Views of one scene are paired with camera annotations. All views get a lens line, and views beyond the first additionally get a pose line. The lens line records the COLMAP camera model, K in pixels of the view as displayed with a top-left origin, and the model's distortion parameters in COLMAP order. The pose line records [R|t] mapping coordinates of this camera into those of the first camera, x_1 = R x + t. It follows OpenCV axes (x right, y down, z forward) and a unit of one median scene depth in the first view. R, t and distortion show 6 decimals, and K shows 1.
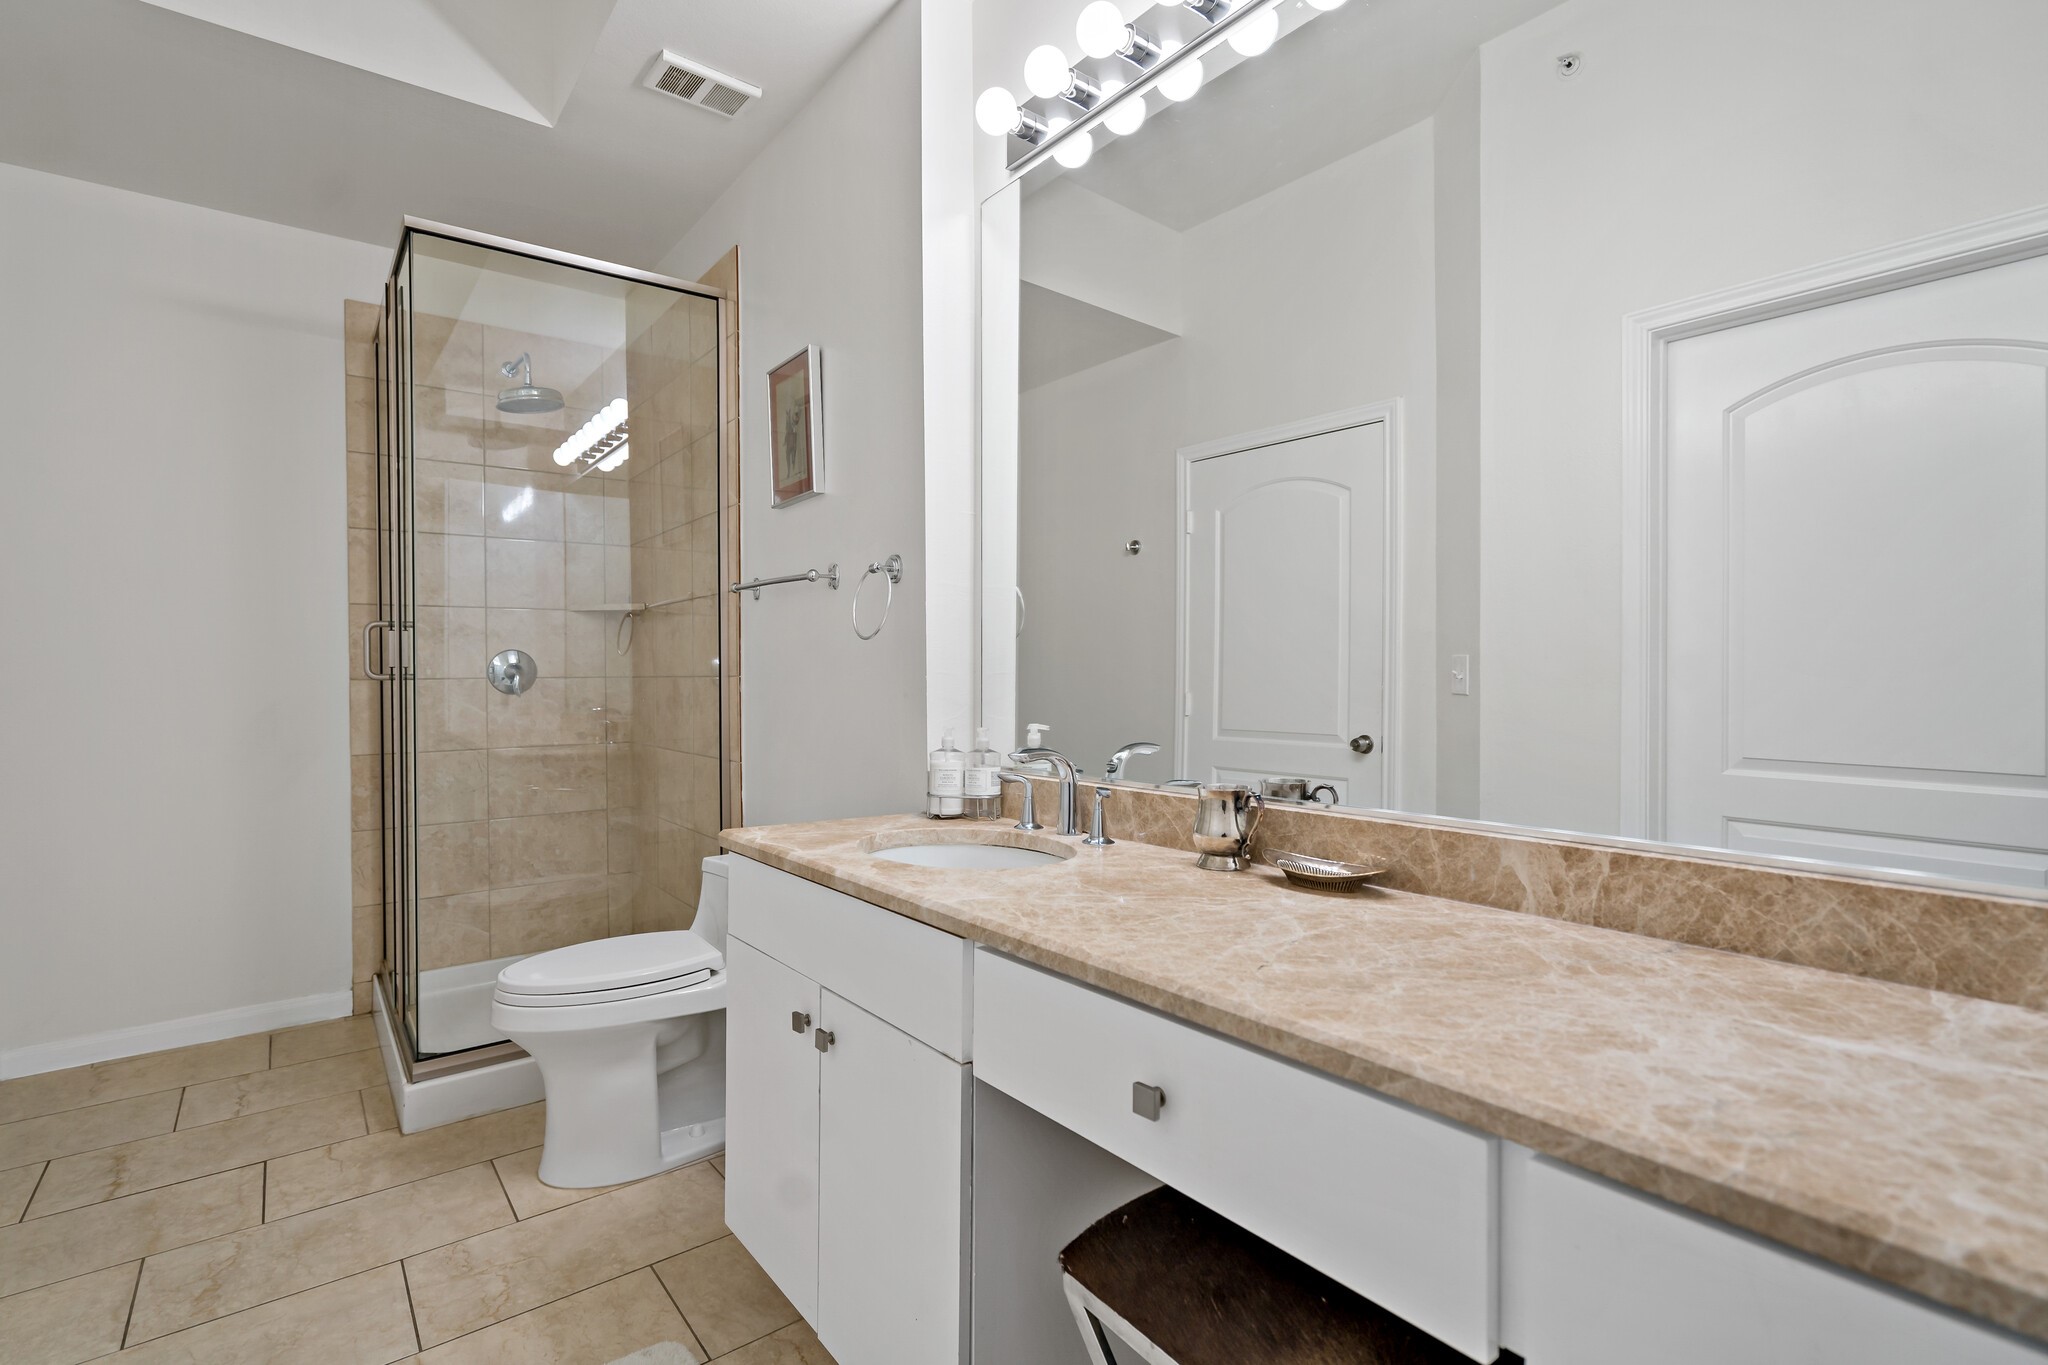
lens RADIAL K [[981.8, 0, 1017.2], [0, 981.8, 670.8], [0, 0, 1]] dist [0.018118, 0.000488]
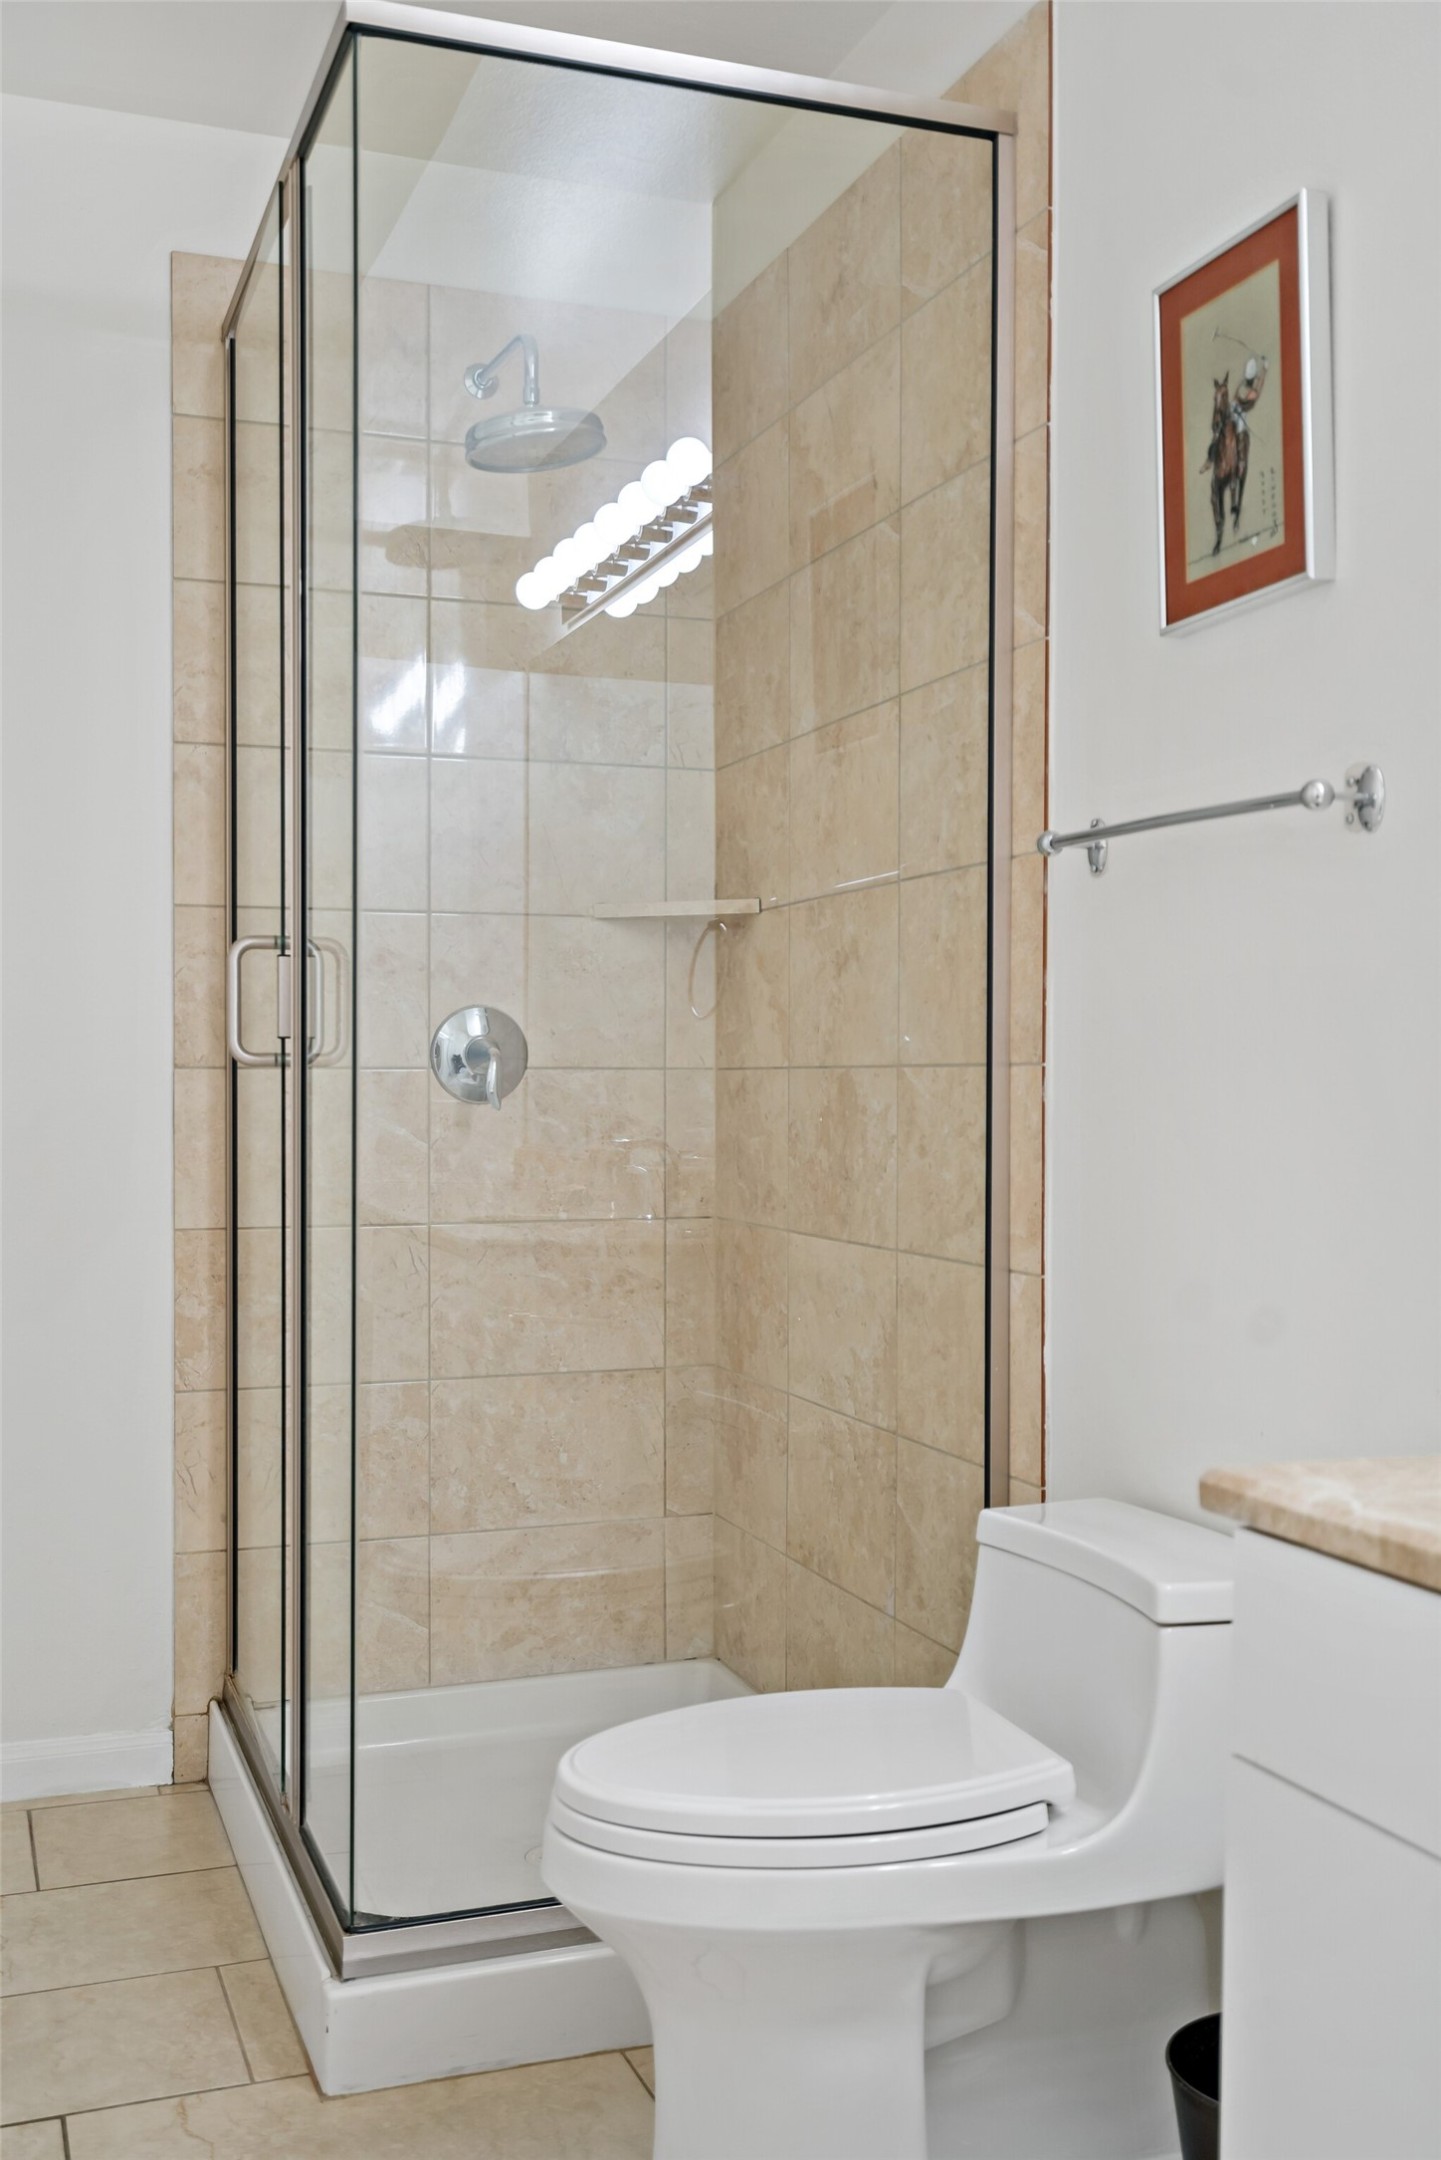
lens RADIAL K [[2139.9, 0, 720.5], [0, 2139.9, 1080.0], [0, 0, 1]] dist [0.028187, 0.010027]
pose [[0.959258, 0.009184, -0.282382, -0.139729], [-0.008443, 0.999957, 0.003843, 0.008872], [0.282406, -0.001302, 0.959294, 0.100701]]
